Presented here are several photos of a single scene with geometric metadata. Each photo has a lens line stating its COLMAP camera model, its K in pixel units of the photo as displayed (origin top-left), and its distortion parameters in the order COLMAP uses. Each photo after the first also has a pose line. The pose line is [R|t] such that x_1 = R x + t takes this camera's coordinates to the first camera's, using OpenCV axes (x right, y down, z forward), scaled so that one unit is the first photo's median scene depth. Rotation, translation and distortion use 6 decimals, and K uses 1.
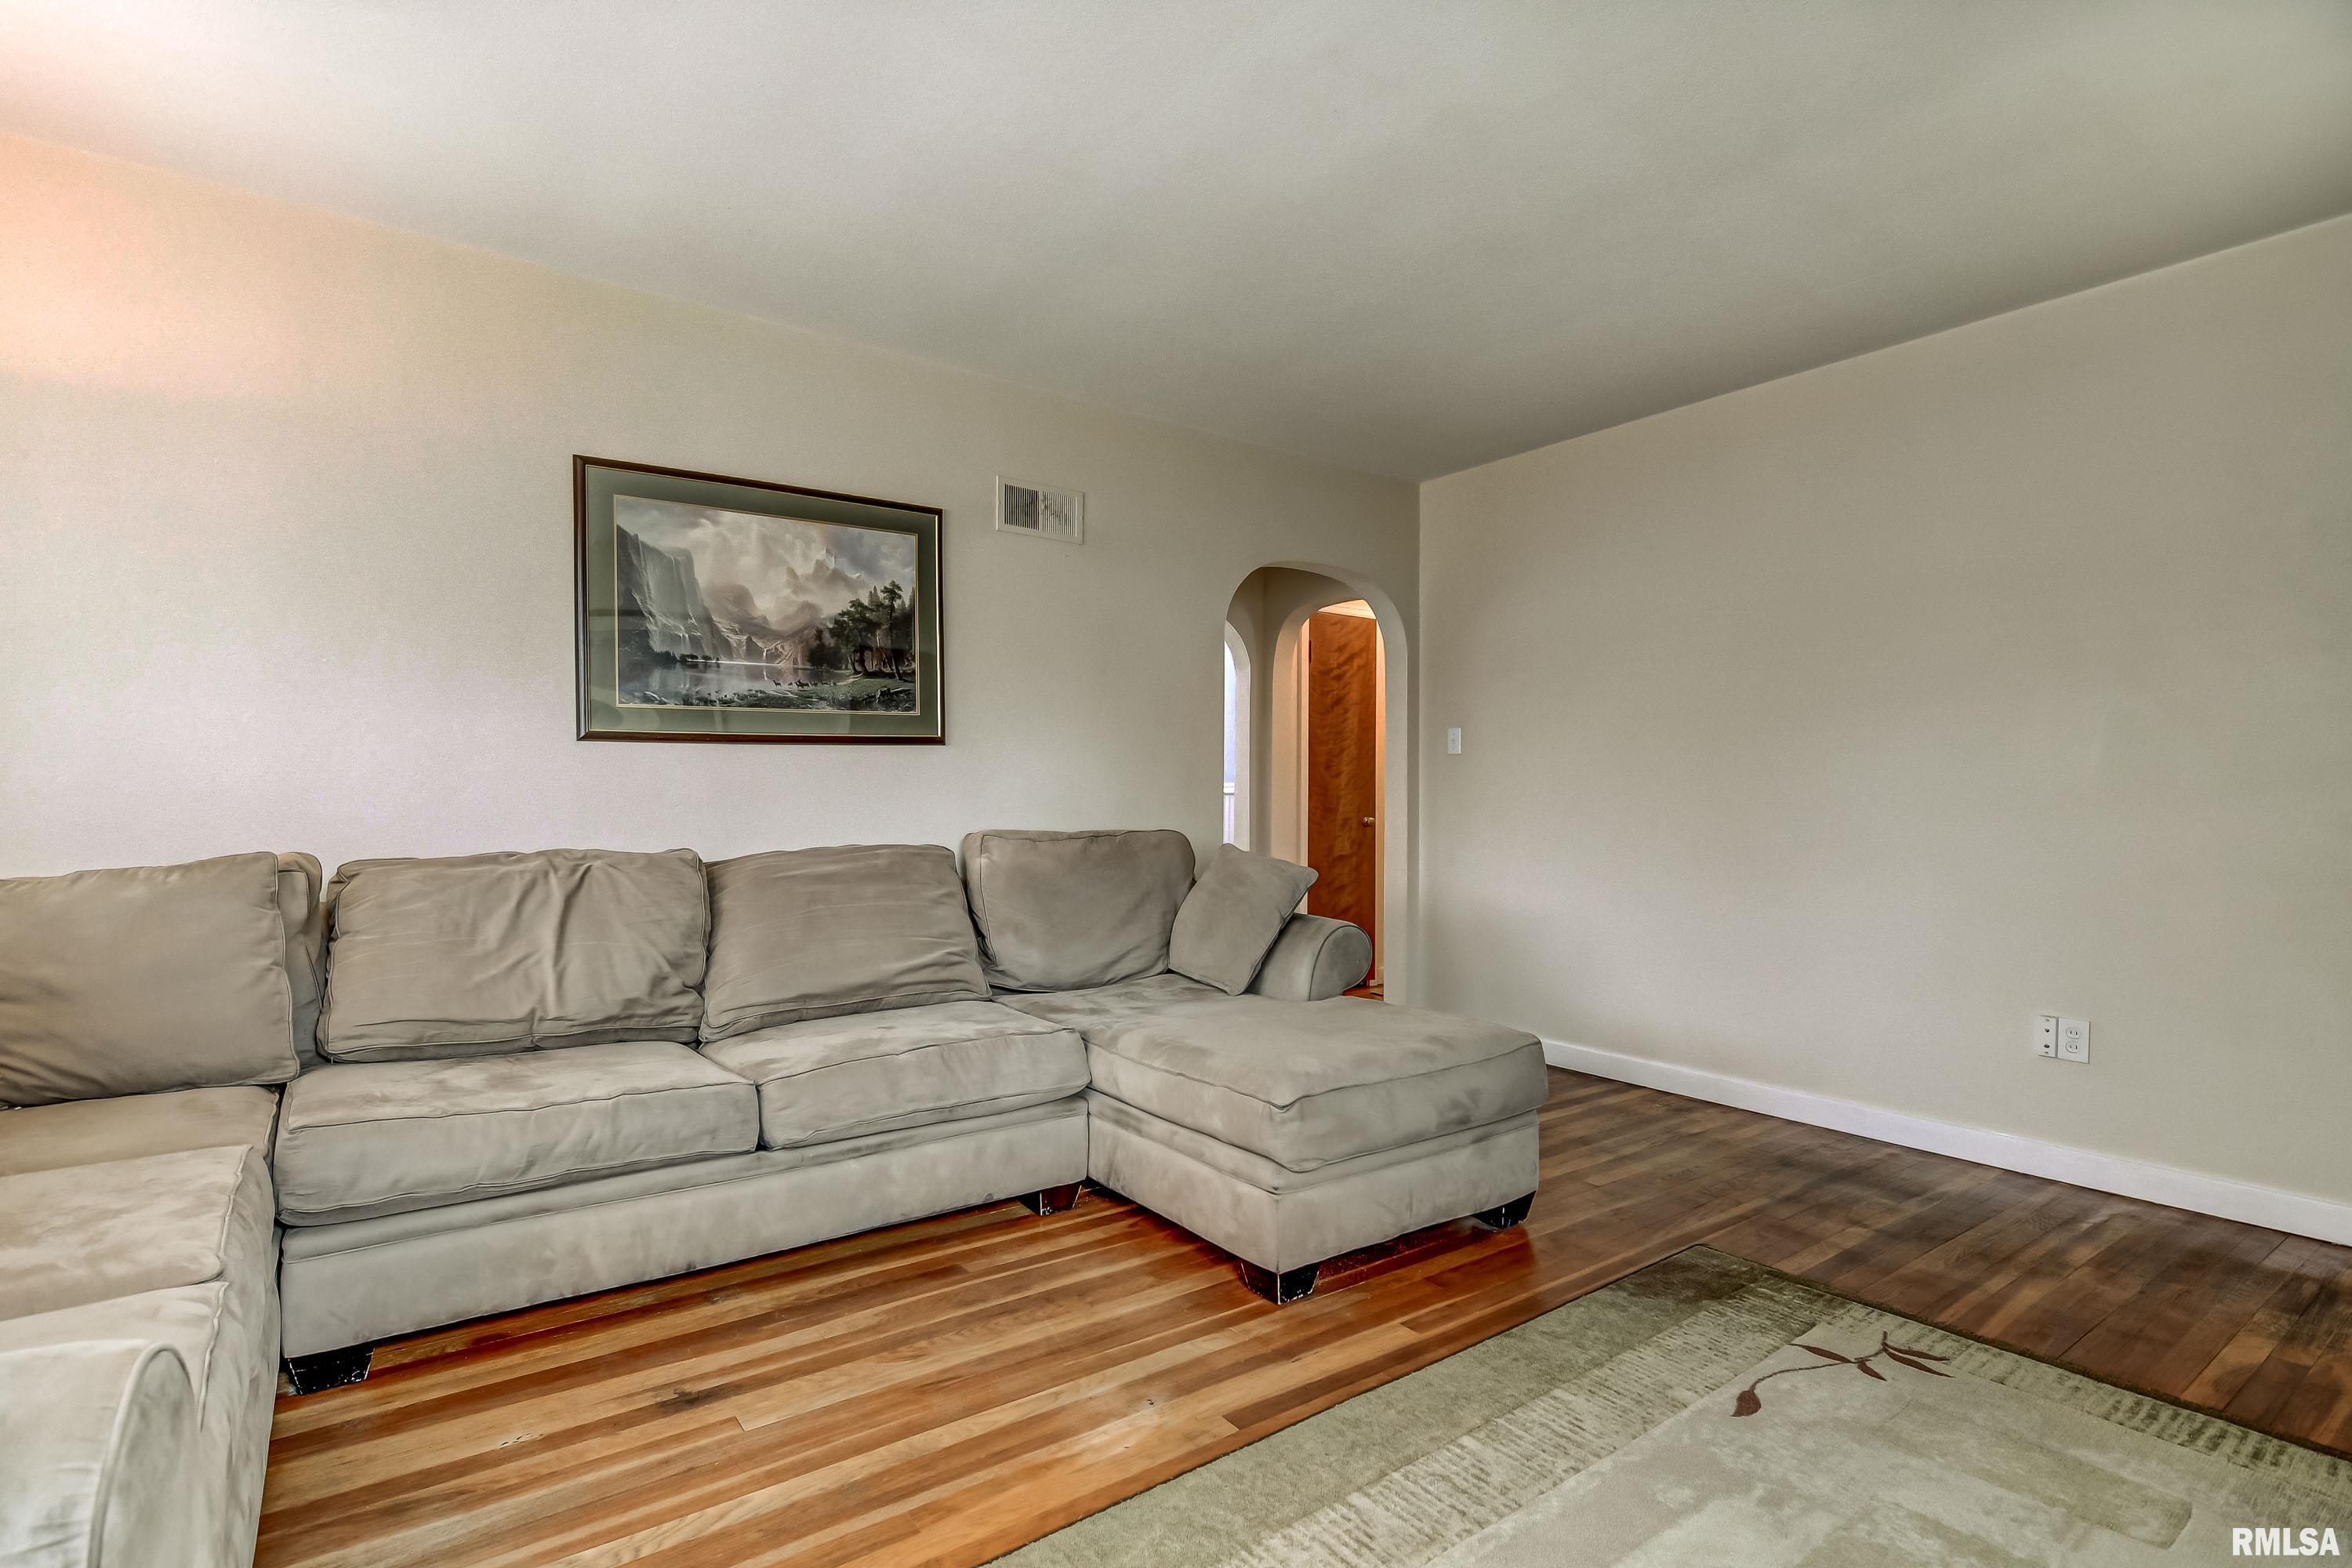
lens RADIAL K [[1129.1, 0, 1160.0], [0, 1129.1, 781.3], [0, 0, 1]] dist [0.017890, -0.012065]
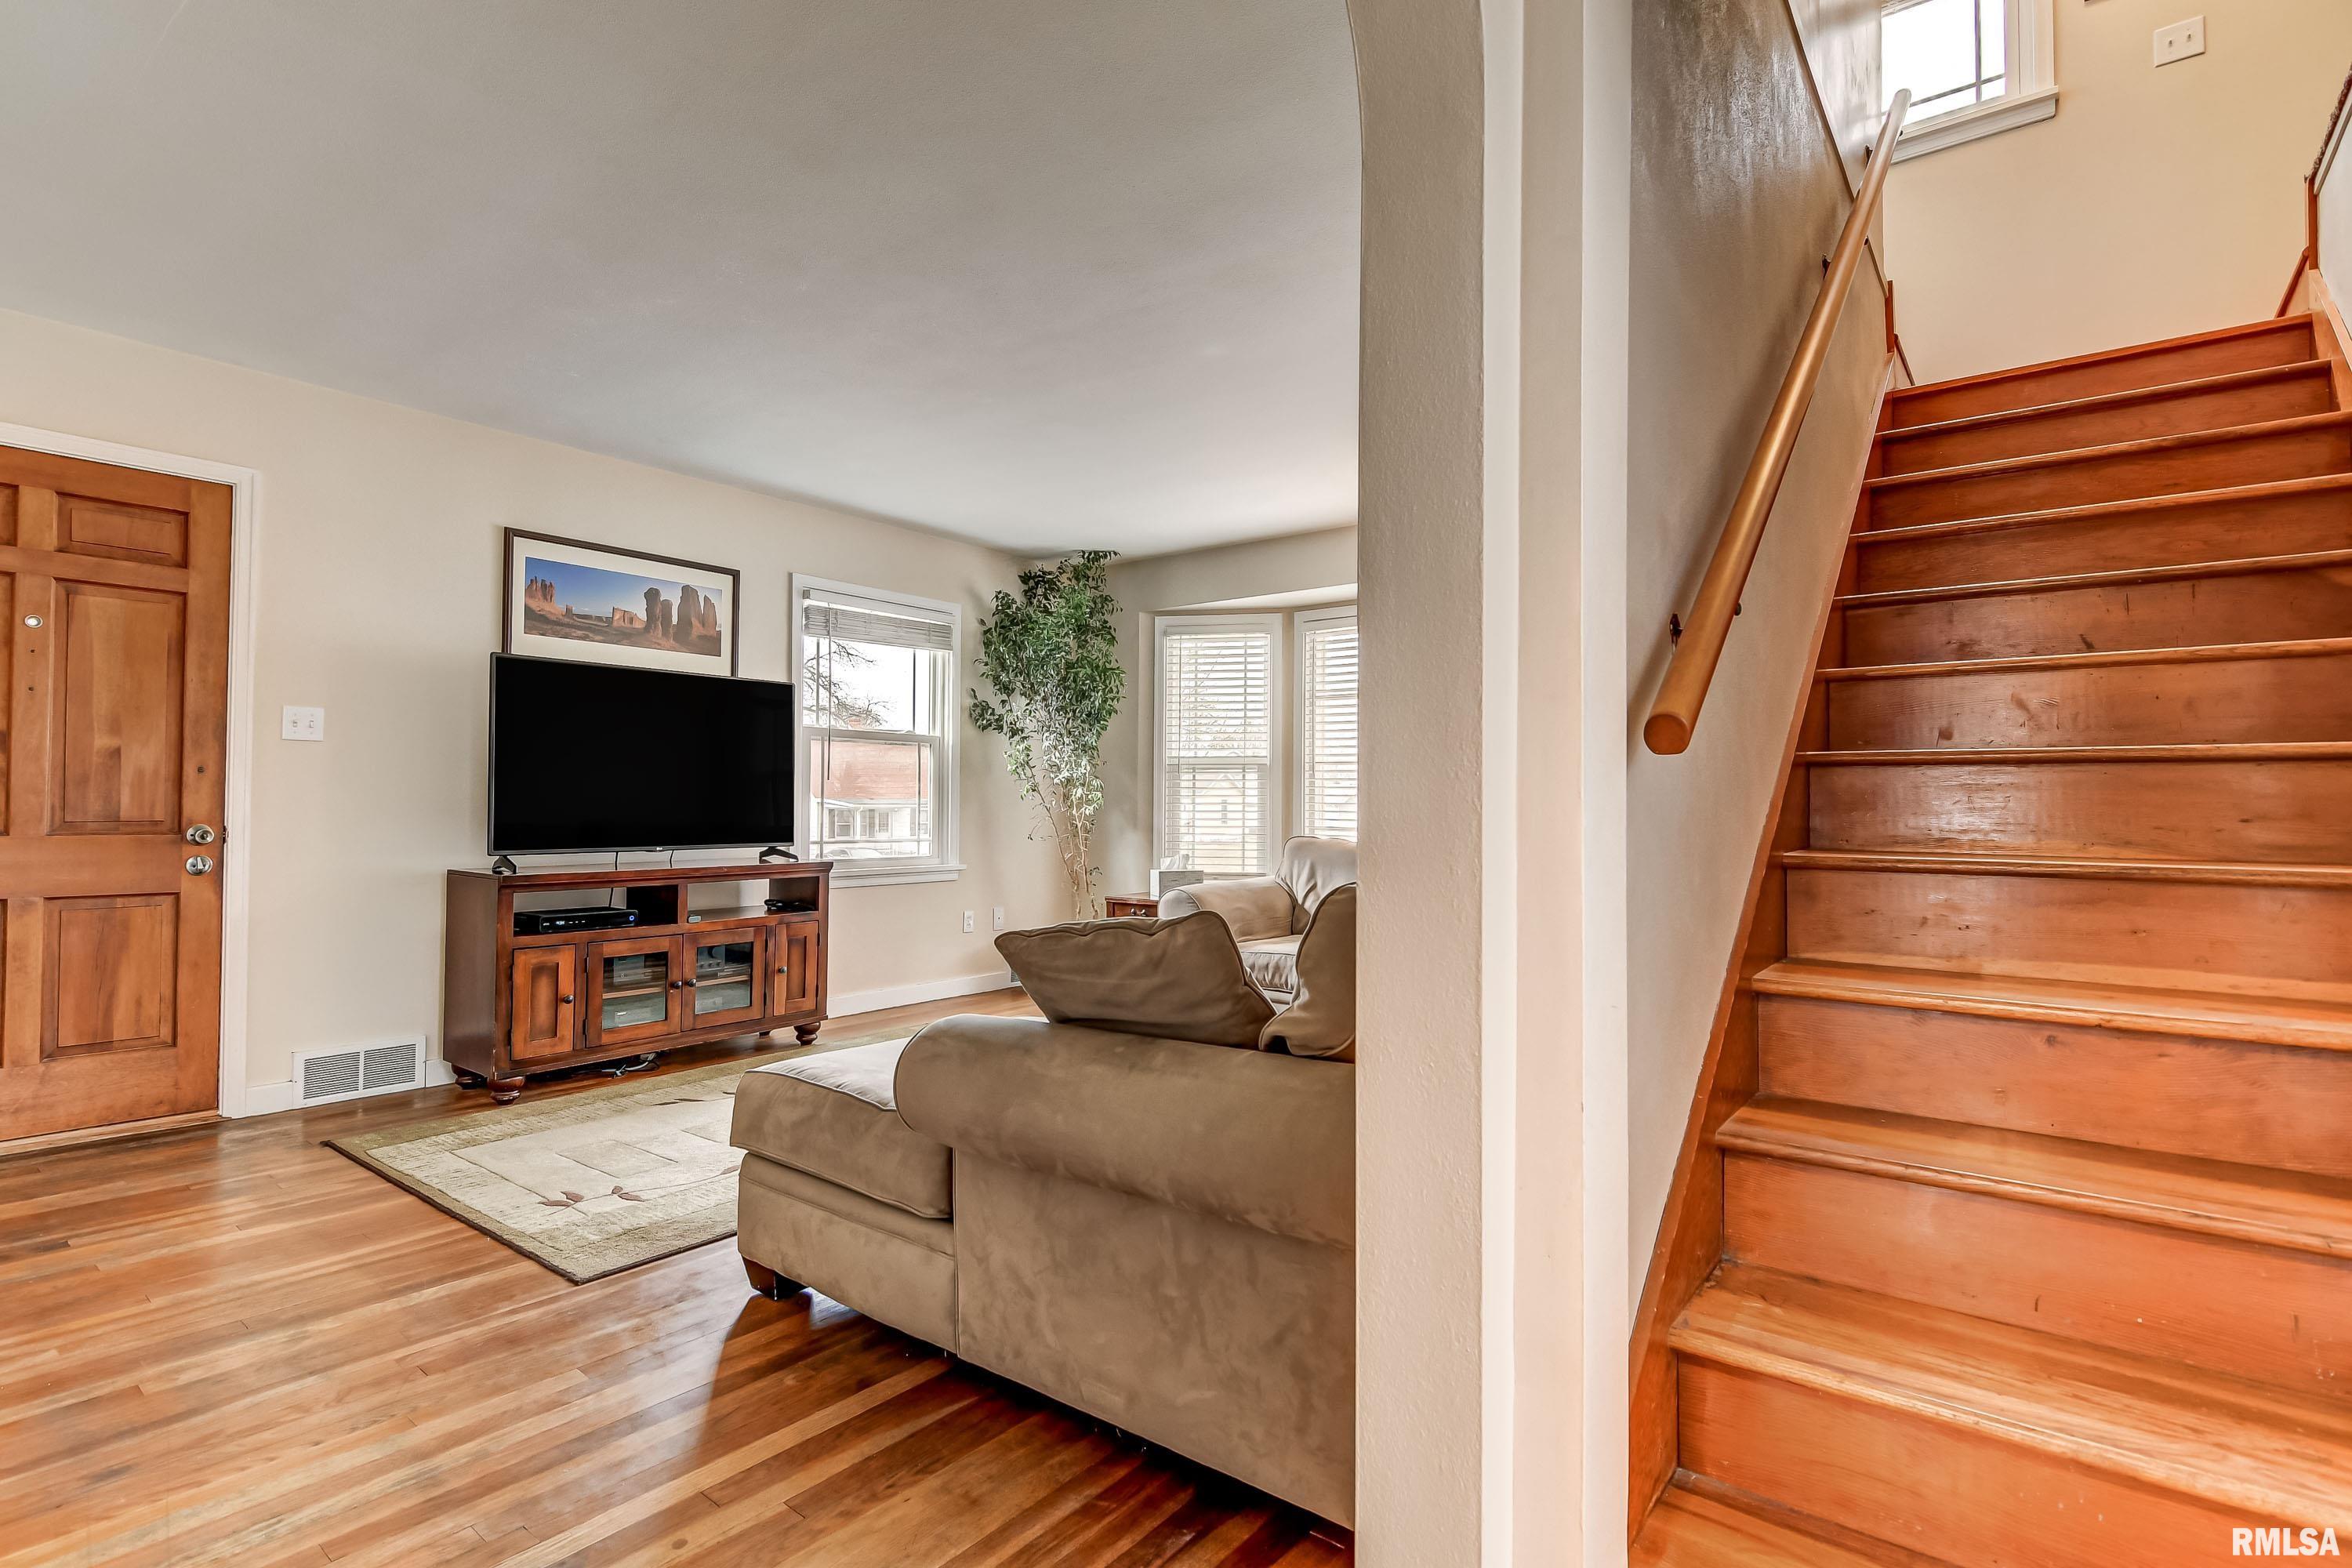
lens RADIAL K [[1129.1, 0, 1159.4], [0, 1129.1, 782.2], [0, 0, 1]] dist [0.017890, -0.012065]
pose [[-0.963976, -0.021398, -0.265128, 0.225337], [-0.012543, 0.999307, -0.035048, 0.026011], [0.265694, -0.030460, -0.963576, 1.667457]]
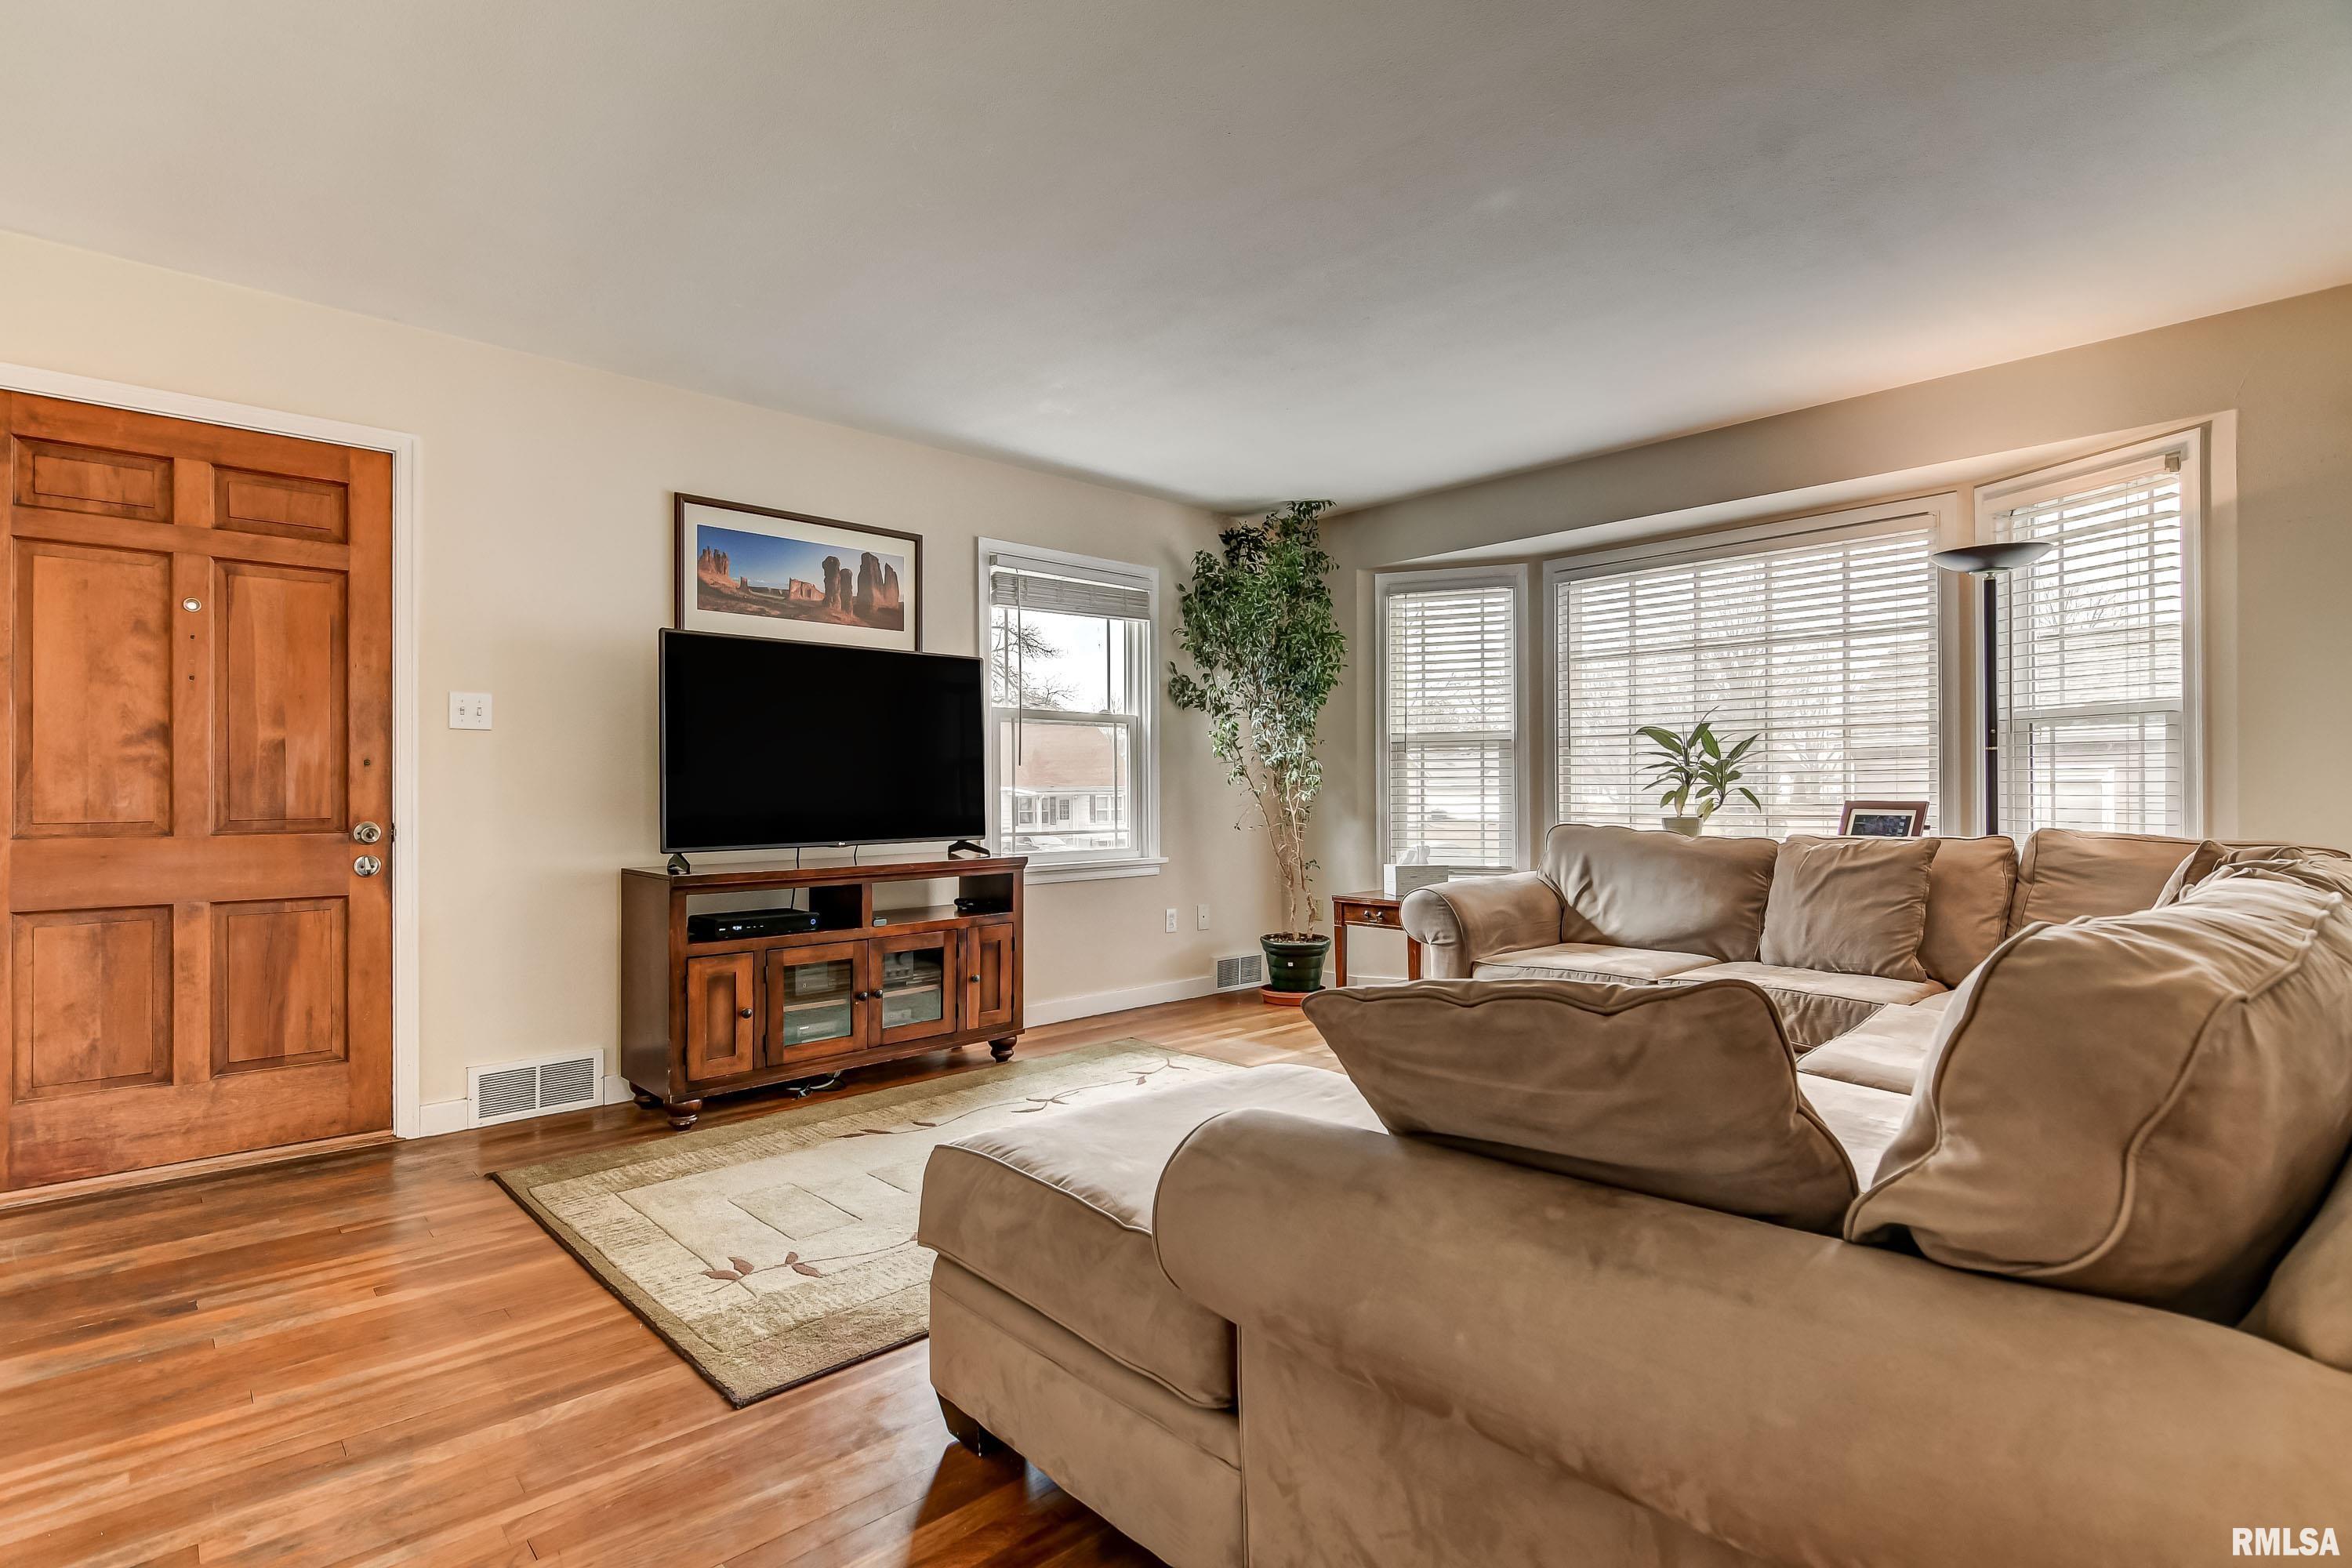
lens RADIAL K [[1129.1, 0, 1159.7], [0, 1129.1, 783.5], [0, 0, 1]] dist [0.017890, -0.012065]
pose [[-0.993386, -0.005133, -0.114706, 0.240990], [-0.002898, 0.999803, -0.019644, 0.023621], [0.114784, -0.019182, -0.993205, 1.447925]]
